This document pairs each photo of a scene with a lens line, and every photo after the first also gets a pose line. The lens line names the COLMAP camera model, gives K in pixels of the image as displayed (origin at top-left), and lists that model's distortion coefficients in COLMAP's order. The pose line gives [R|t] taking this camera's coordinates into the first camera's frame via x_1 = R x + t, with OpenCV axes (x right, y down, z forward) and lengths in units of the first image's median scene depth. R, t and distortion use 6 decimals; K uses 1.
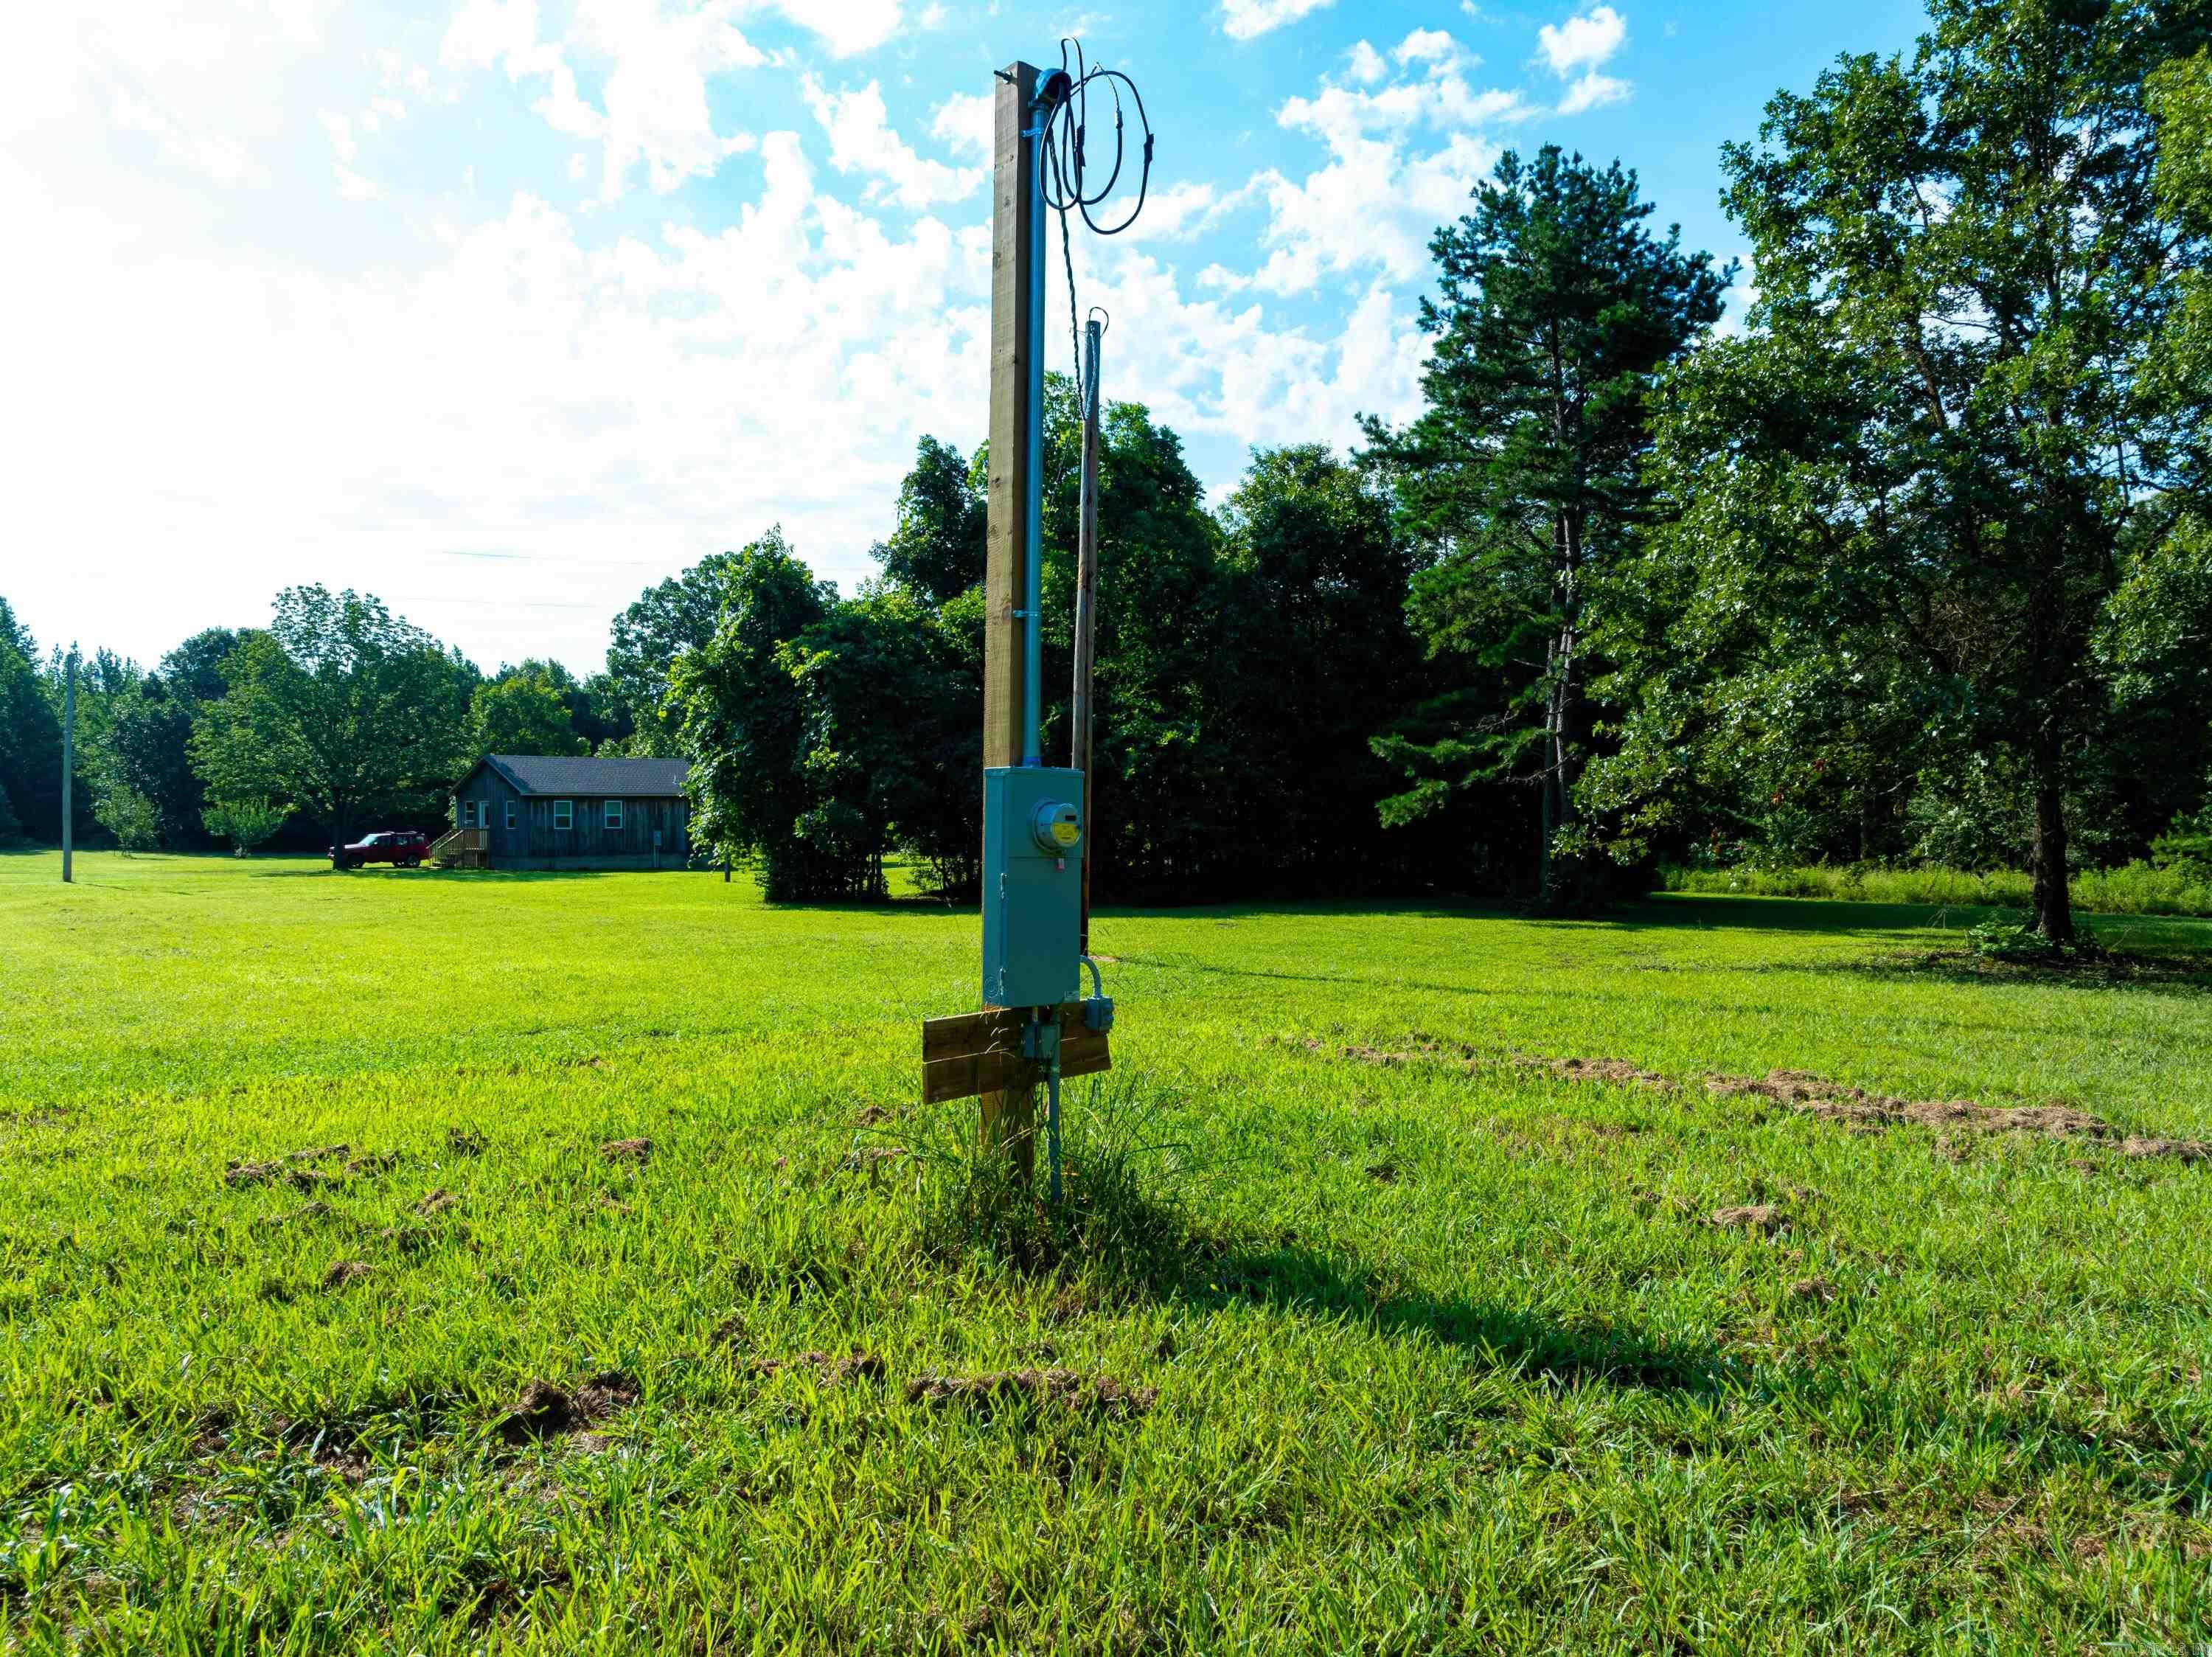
lens RADIAL K [[1554.3, 0, 1109.5], [0, 1554.3, 828.7], [0, 0, 1]] dist [-0.020945, -0.004806]
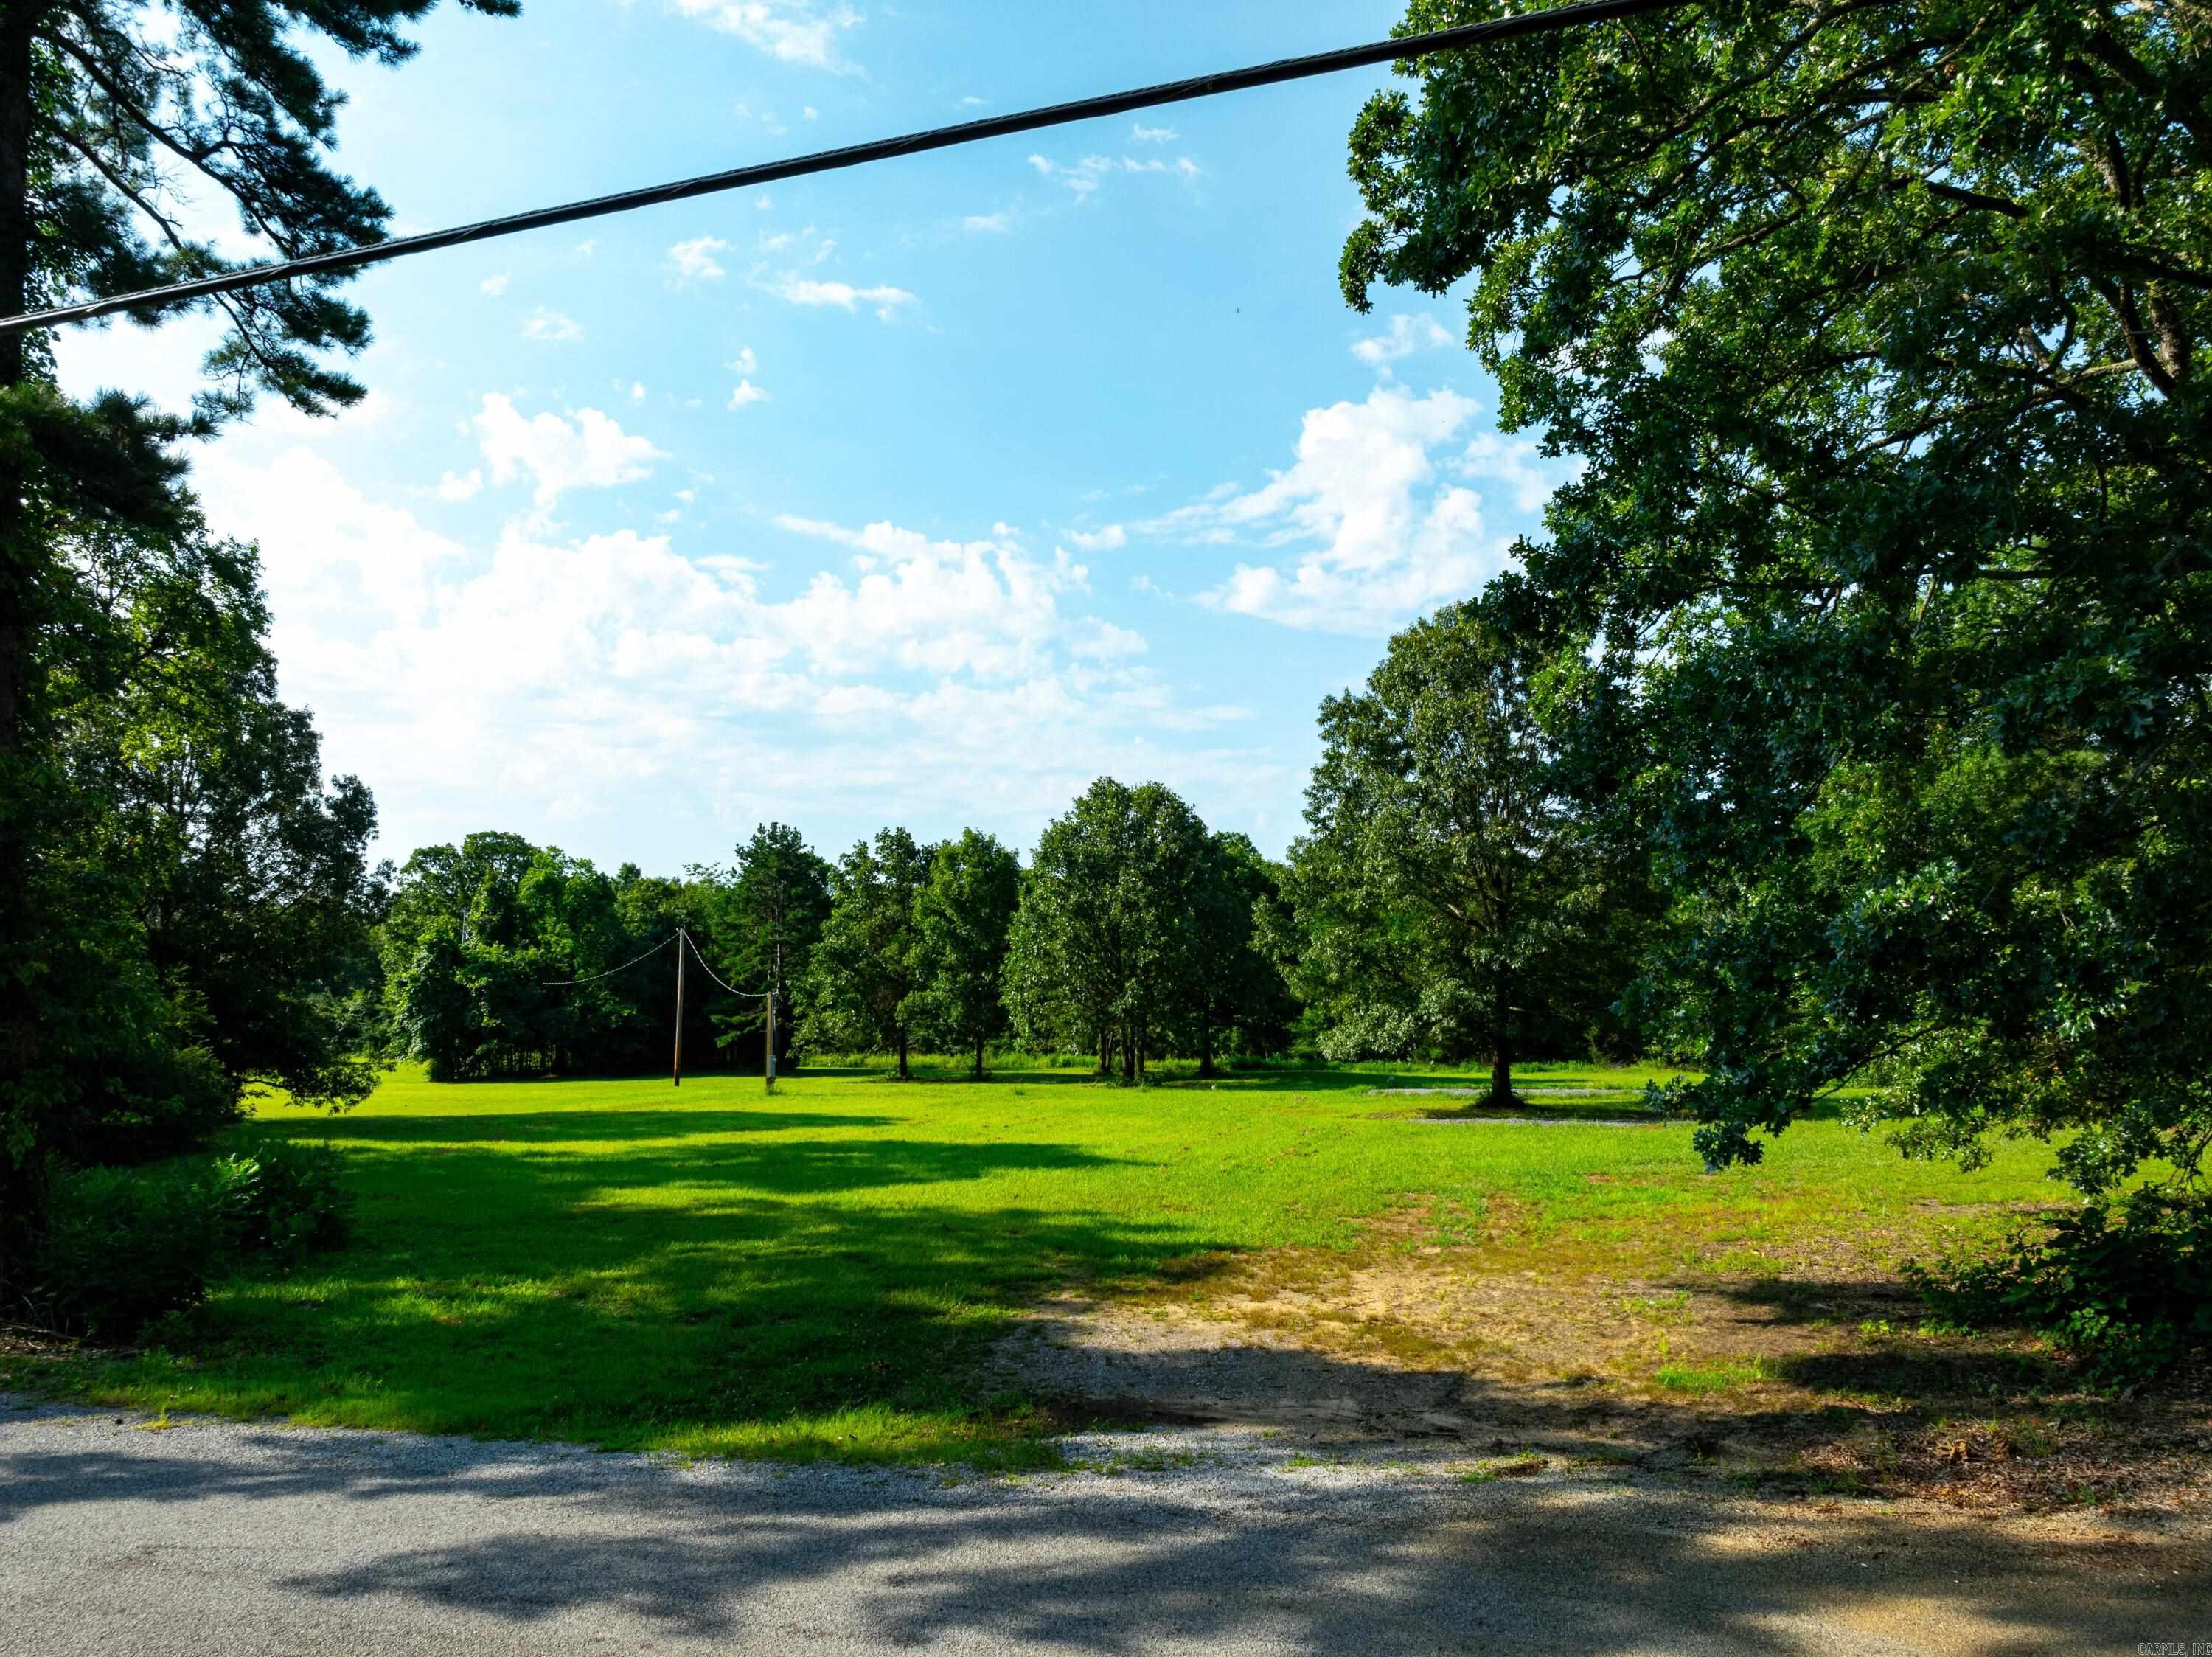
lens RADIAL K [[1554.3, 0, 1088.6], [0, 1554.3, 807.6], [0, 0, 1]] dist [-0.020945, -0.004806]
pose [[0.851865, 0.056839, 0.520669, -0.787939], [0.010885, 0.991958, -0.126096, -0.072068], [-0.523649, 0.113085, 0.844395, -1.927498]]
